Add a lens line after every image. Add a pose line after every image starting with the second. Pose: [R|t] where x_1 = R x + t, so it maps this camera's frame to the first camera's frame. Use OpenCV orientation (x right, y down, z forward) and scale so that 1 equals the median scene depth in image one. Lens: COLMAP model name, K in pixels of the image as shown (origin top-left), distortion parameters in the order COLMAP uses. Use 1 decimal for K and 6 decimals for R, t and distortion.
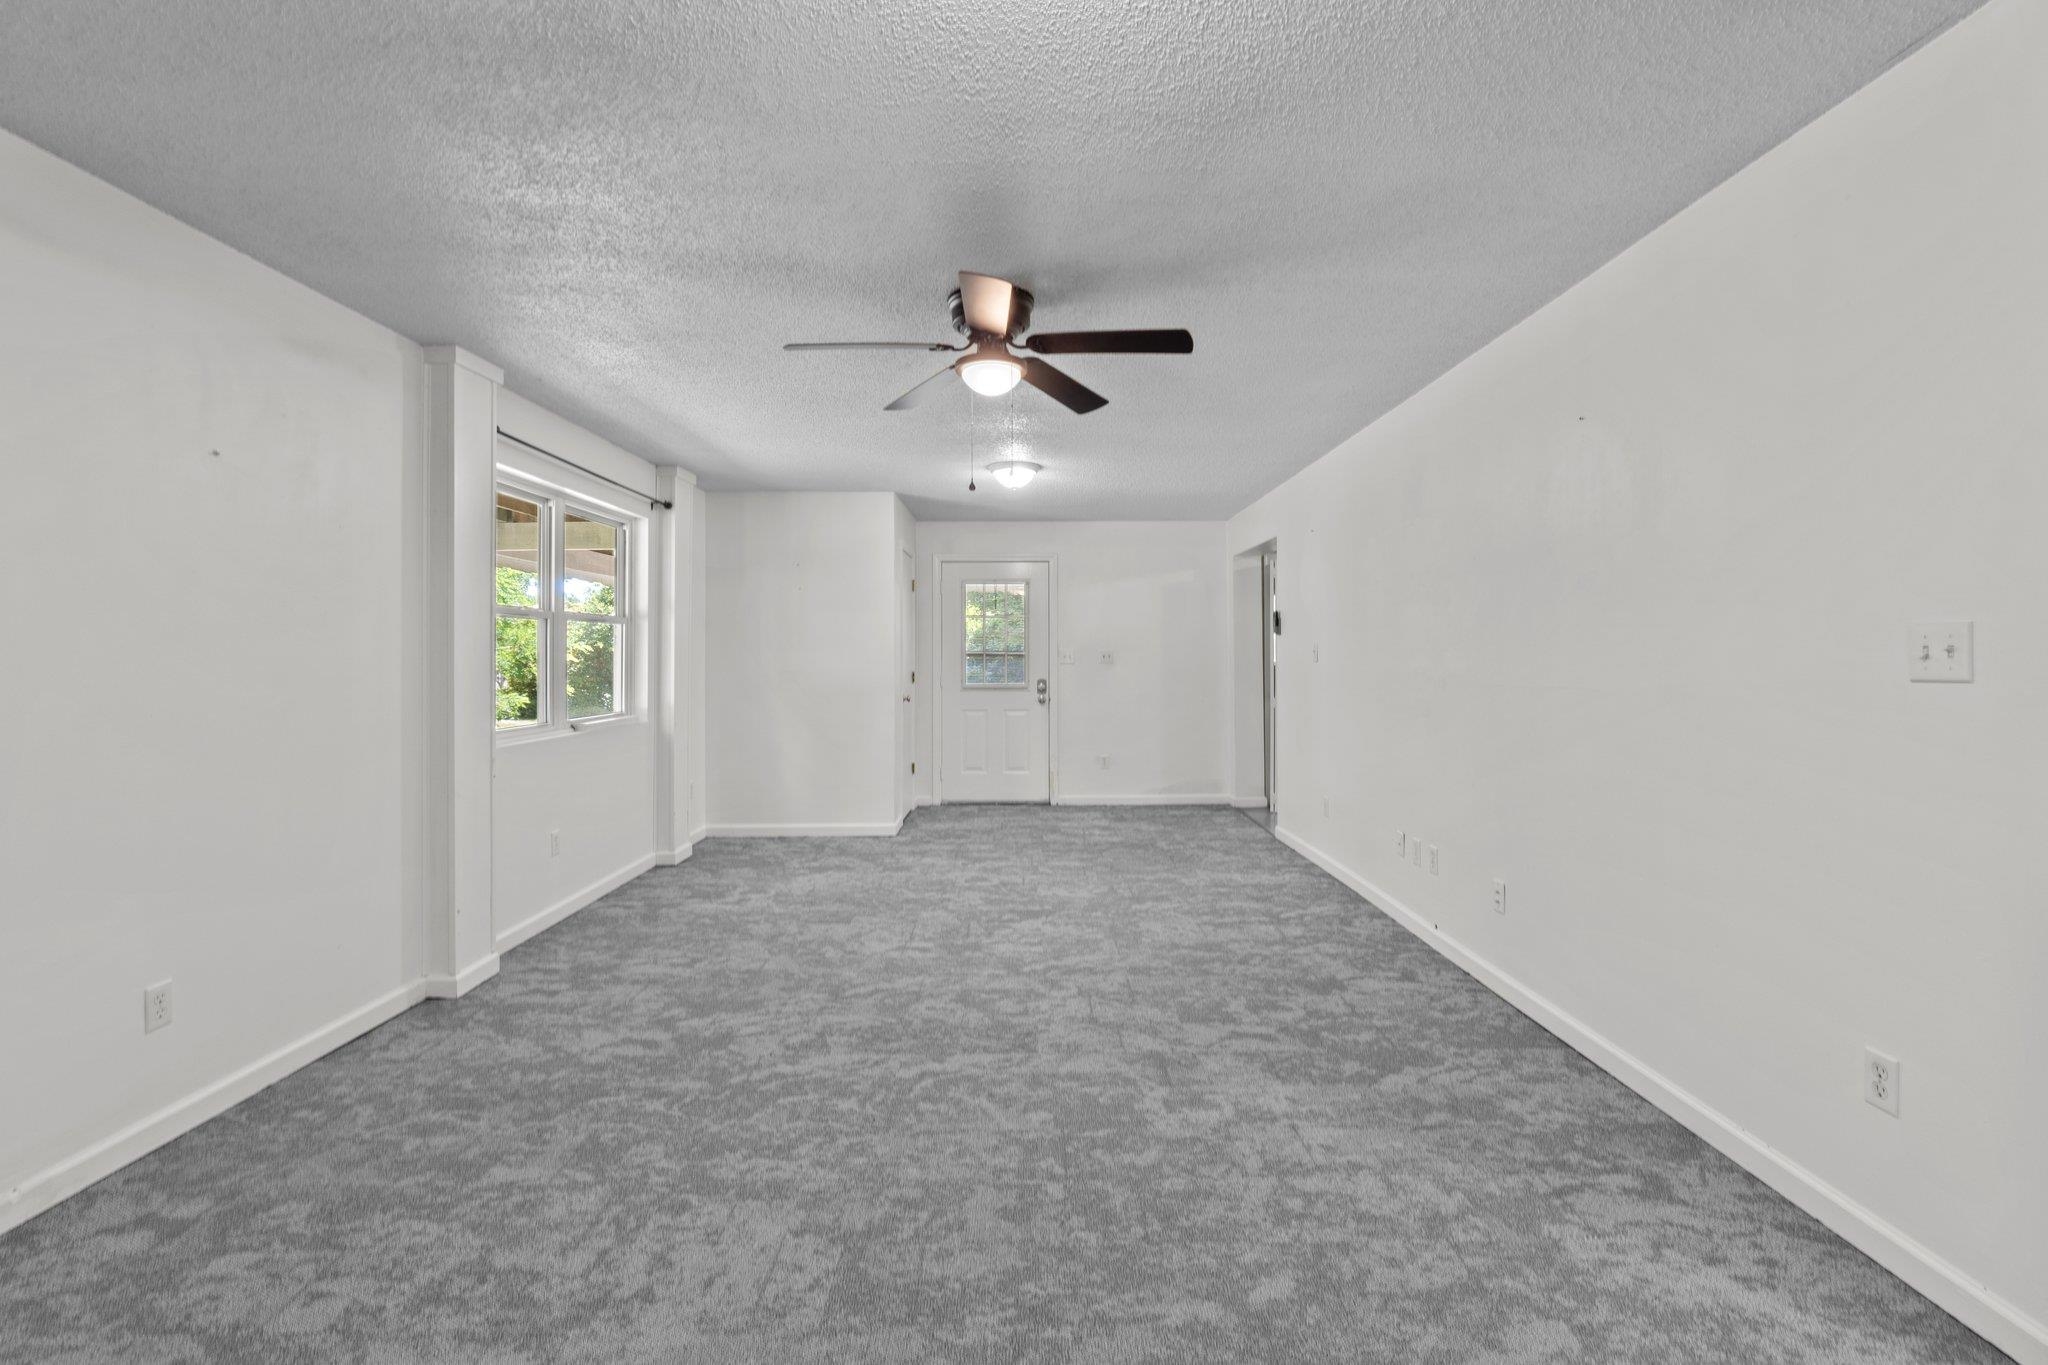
lens RADIAL K [[882.0, 0, 1021.2], [0, 882.0, 662.0], [0, 0, 1]] dist [-0.007792, 0.001349]
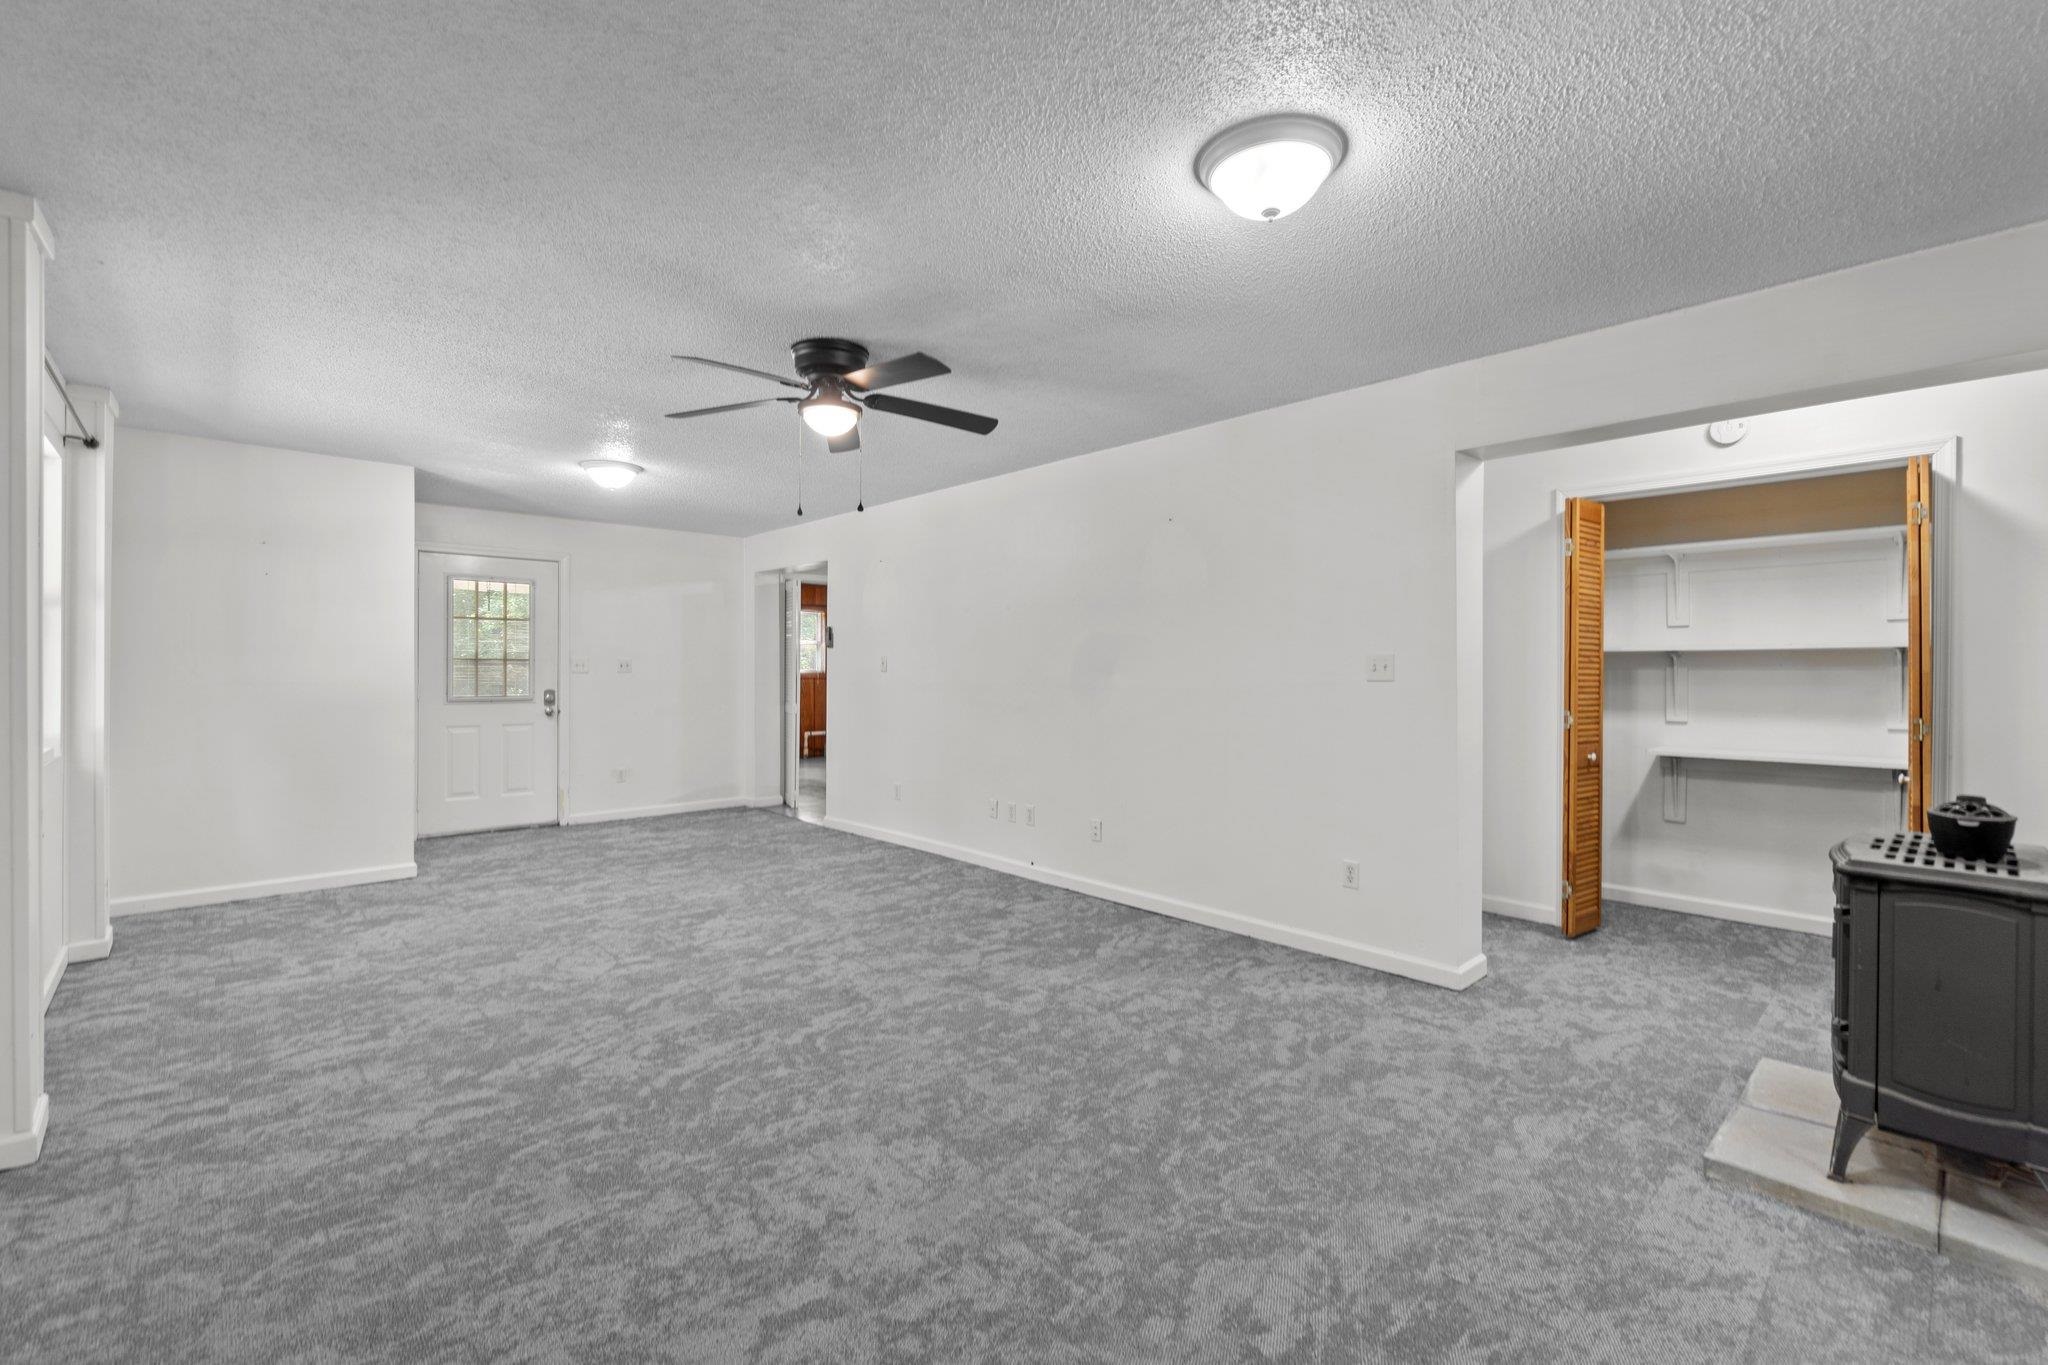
lens RADIAL K [[882.0, 0, 1019.3], [0, 882.0, 676.8], [0, 0, 1]] dist [-0.007792, 0.001349]
pose [[0.740775, -0.000660, 0.671753, -0.638381], [-0.002638, 0.999989, 0.003891, 0.004540], [-0.671748, -0.004654, 0.740765, -0.008587]]
